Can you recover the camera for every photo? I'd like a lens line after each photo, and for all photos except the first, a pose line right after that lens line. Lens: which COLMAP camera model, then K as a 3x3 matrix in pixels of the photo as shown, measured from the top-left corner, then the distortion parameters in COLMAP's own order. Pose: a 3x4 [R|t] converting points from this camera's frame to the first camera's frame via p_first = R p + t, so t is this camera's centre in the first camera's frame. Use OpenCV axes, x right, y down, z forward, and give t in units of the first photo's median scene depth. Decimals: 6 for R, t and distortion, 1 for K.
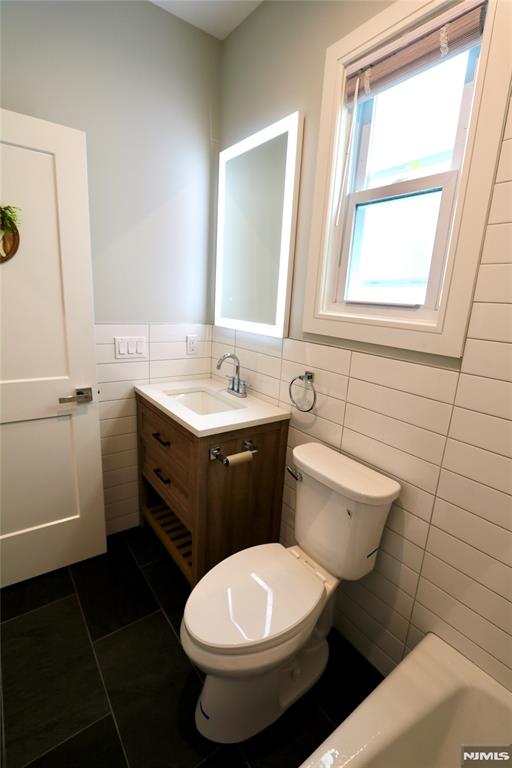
lens RADIAL K [[353.5, 0, 261.2], [0, 353.5, 382.8], [0, 0, 1]] dist [-0.017276, 0.001792]
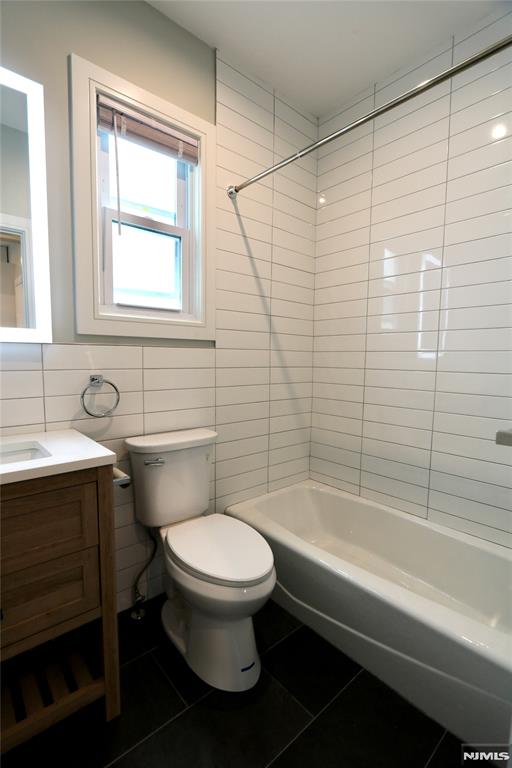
lens RADIAL K [[353.5, 0, 246.7], [0, 353.5, 391.4], [0, 0, 1]] dist [-0.017276, 0.001792]
pose [[-0.053858, -0.160983, 0.985487, -0.934639], [0.218300, 0.961148, 0.168937, -0.067496], [-0.974394, 0.224231, -0.016623, 0.699003]]
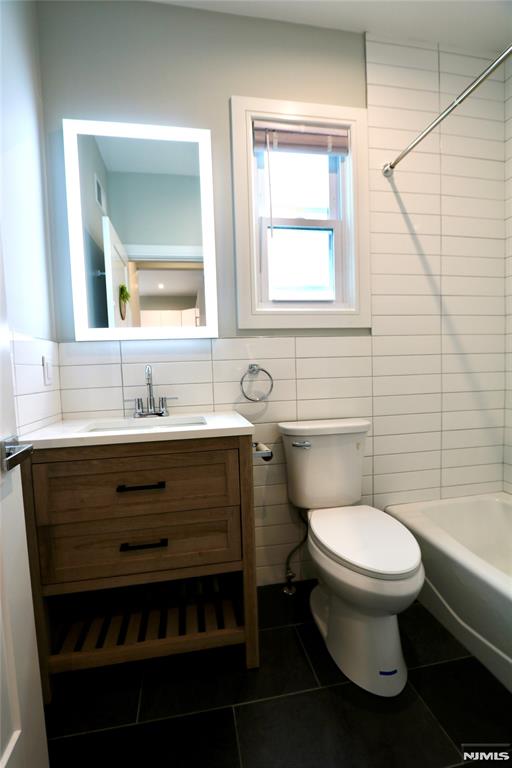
lens RADIAL K [[353.5, 0, 247.4], [0, 353.5, 391.3], [0, 0, 1]] dist [-0.017276, 0.001792]
pose [[0.453361, -0.136573, 0.880802, -0.944488], [0.267226, 0.963561, 0.011860, 0.035332], [-0.850326, 0.229997, 0.473337, 0.577945]]
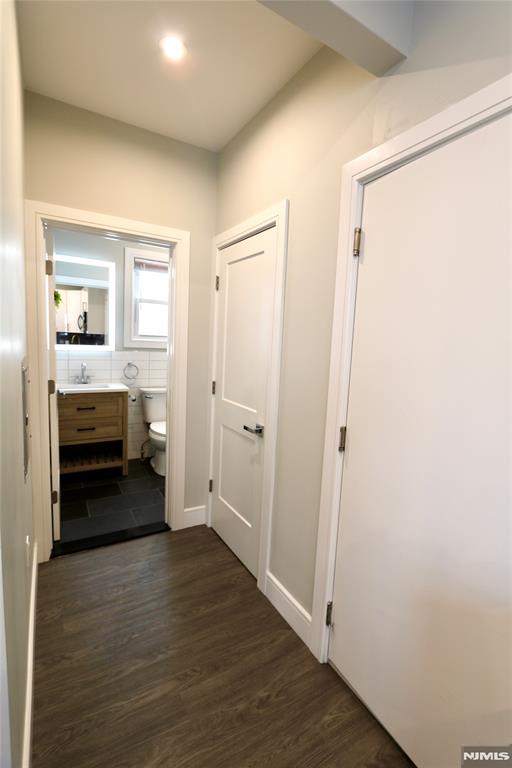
lens RADIAL K [[353.5, 0, 255.3], [0, 353.5, 379.3], [0, 0, 1]] dist [-0.017276, 0.001792]
pose [[0.124399, -0.168274, 0.977859, -2.506553], [0.192280, 0.970921, 0.142619, -0.114208], [-0.973424, 0.170281, 0.153137, -0.268804]]
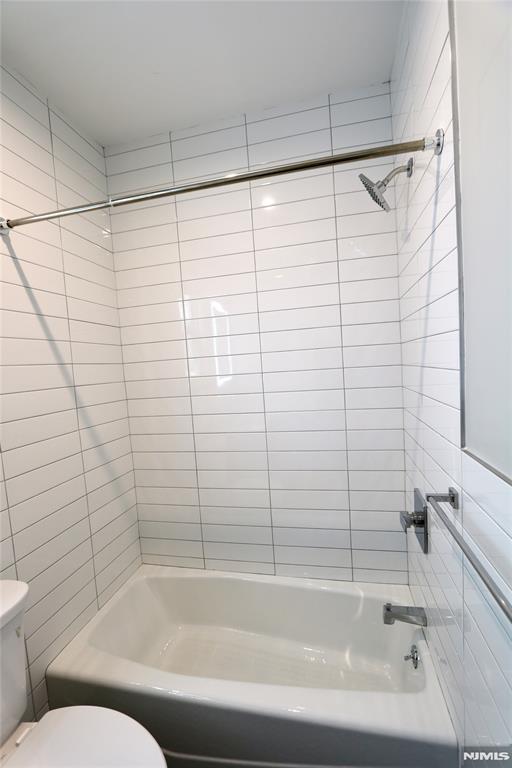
lens RADIAL K [[353.5, 0, 247.2], [0, 353.5, 391.1], [0, 0, 1]] dist [-0.017276, 0.001792]
pose [[-0.631624, -0.080112, 0.771125, -0.656919], [0.206213, 0.941456, 0.266715, -0.280568], [-0.747347, 0.327480, -0.578126, 0.753419]]
